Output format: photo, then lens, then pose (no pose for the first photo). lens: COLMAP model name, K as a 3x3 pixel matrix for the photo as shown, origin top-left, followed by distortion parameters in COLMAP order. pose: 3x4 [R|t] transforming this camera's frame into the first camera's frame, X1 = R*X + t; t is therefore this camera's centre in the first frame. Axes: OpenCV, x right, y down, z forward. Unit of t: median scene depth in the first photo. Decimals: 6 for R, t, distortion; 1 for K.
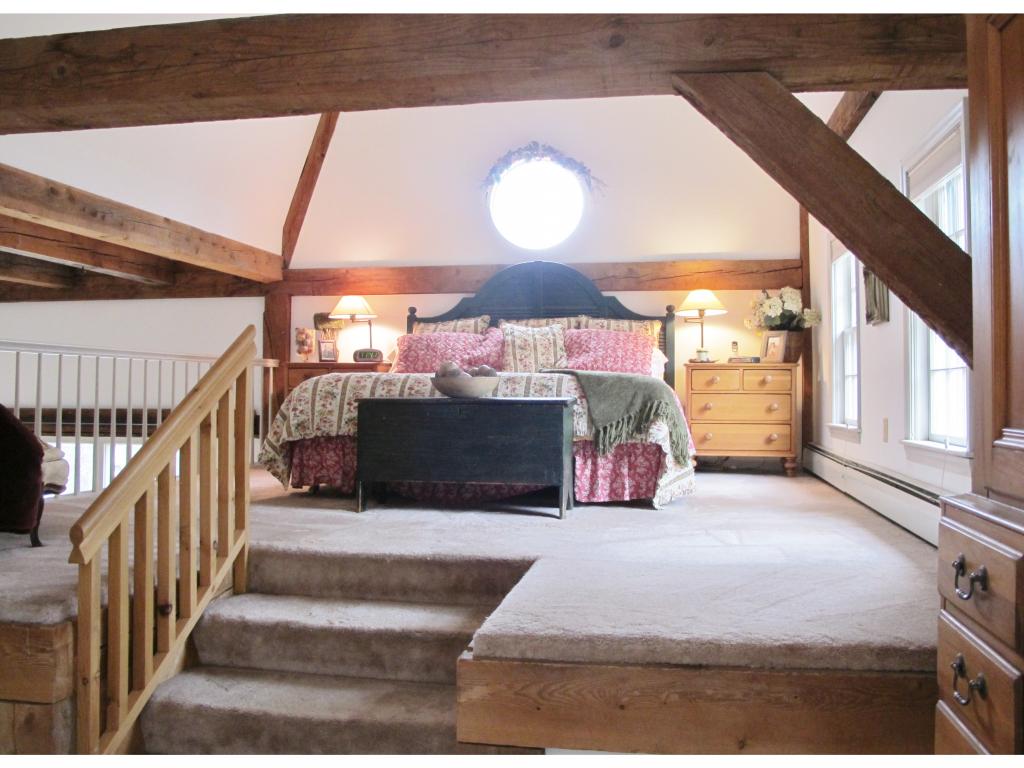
lens RADIAL K [[858.7, 0, 530.4], [0, 858.7, 380.1], [0, 0, 1]] dist [-0.150672, 0.118937]
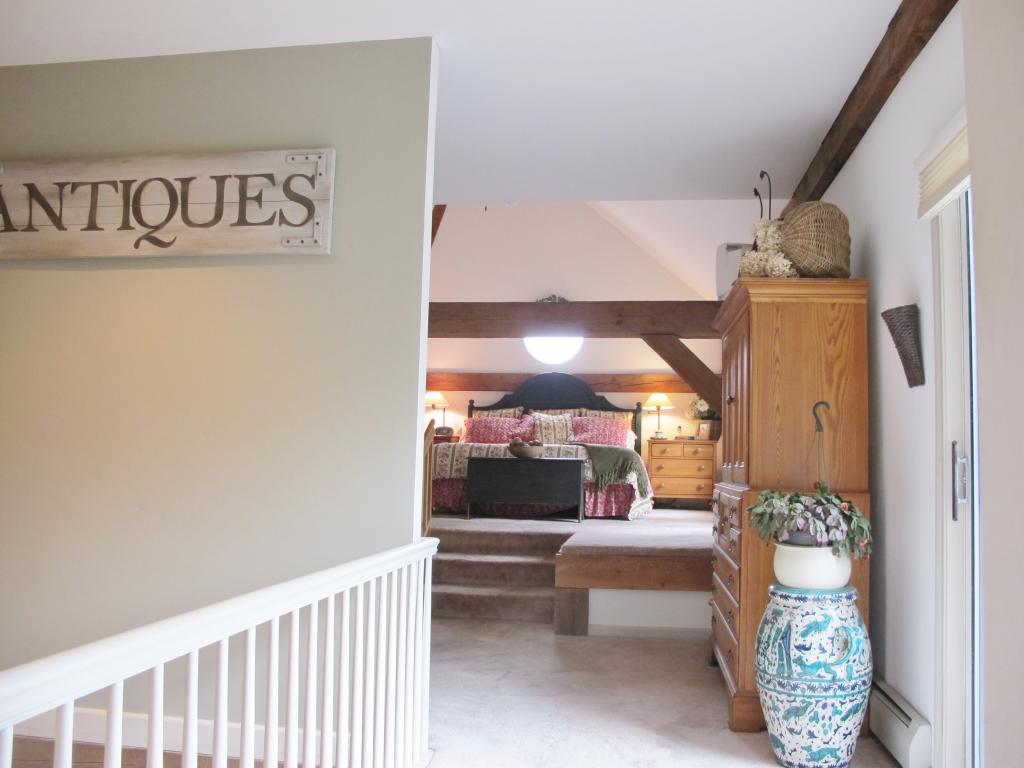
lens RADIAL K [[858.7, 0, 530.4], [0, 858.7, 380.1], [0, 0, 1]] dist [-0.150672, 0.118937]
pose [[0.999268, 0.019009, 0.033192, -0.096783], [-0.016279, 0.996609, -0.080652, 0.002180], [-0.034613, 0.080053, 0.996190, -0.616594]]
